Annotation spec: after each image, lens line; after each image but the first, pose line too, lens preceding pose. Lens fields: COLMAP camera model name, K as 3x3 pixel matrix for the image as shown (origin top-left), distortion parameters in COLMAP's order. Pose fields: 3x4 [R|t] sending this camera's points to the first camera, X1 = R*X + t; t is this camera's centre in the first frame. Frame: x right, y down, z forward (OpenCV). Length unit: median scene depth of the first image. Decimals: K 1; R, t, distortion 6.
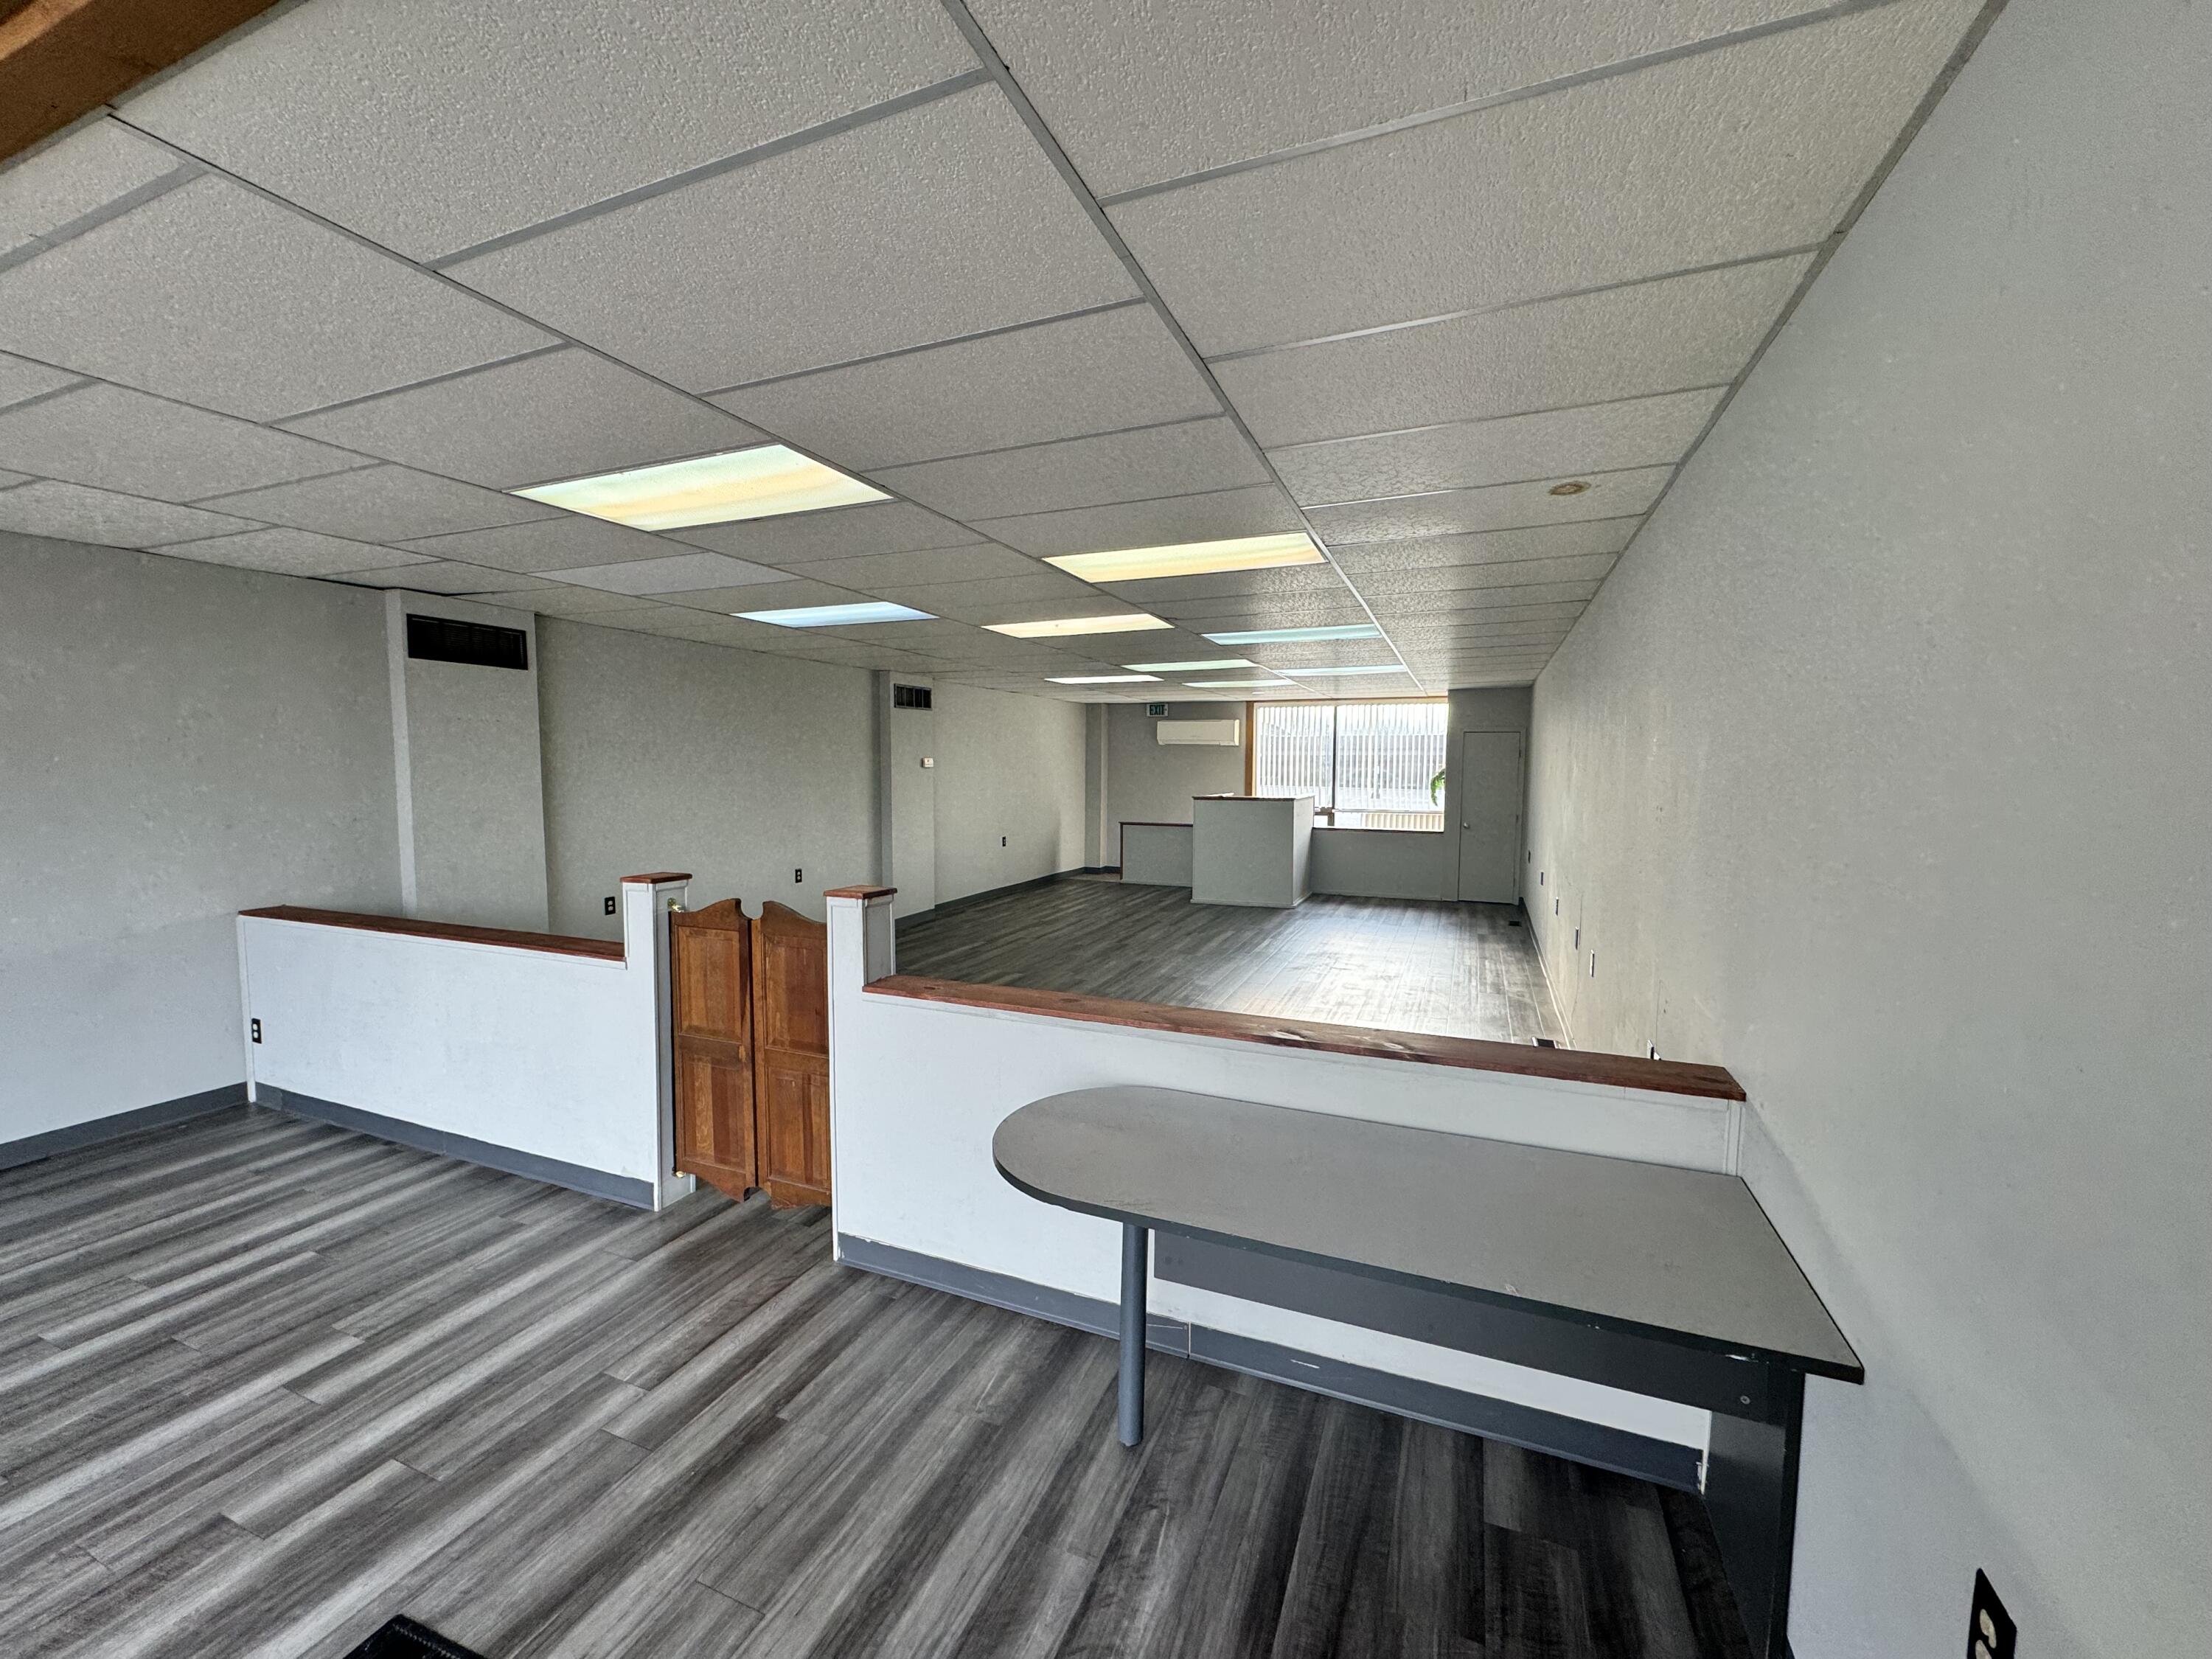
lens RADIAL K [[876.6, 0, 1109.5], [0, 876.6, 824.6], [0, 0, 1]] dist [0.001173, 0.000588]
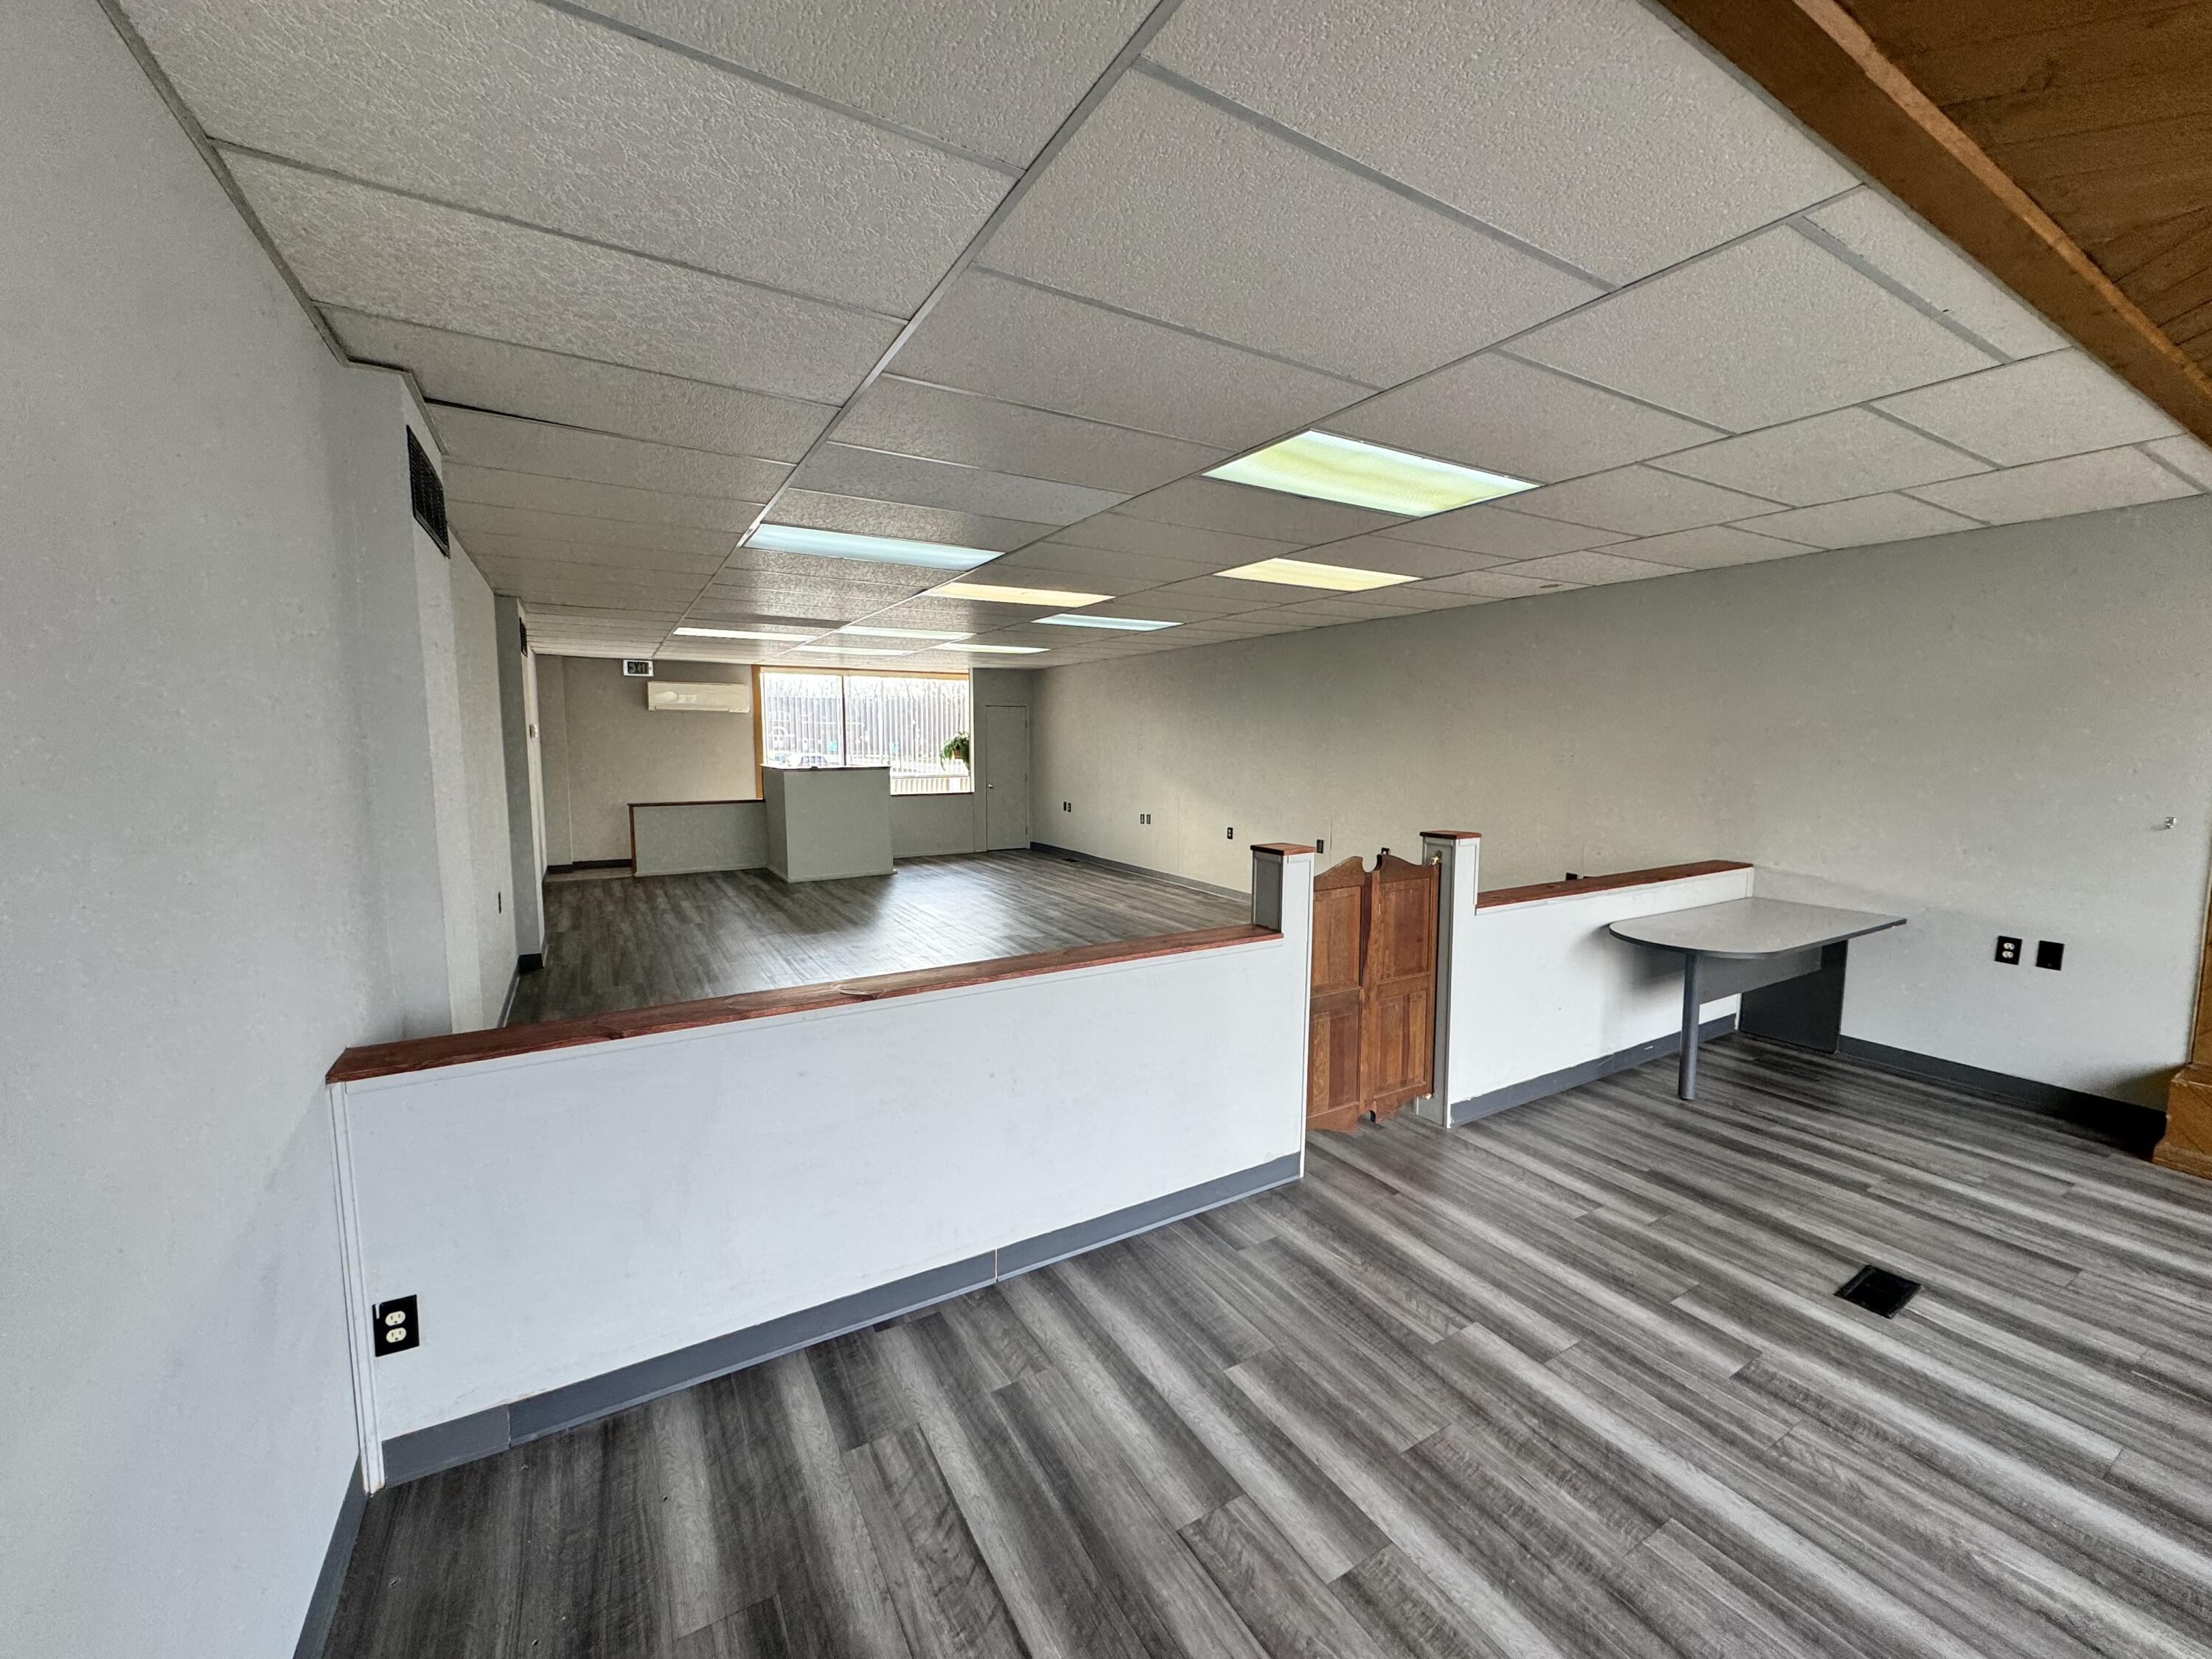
lens RADIAL K [[876.6, 0, 1103.3], [0, 876.6, 824.5], [0, 0, 1]] dist [0.001173, 0.000588]
pose [[0.597919, -0.080678, 0.797486, -1.573828], [0.052987, 0.996724, 0.061106, -0.040660], [-0.799803, 0.005719, 0.600235, 0.637673]]
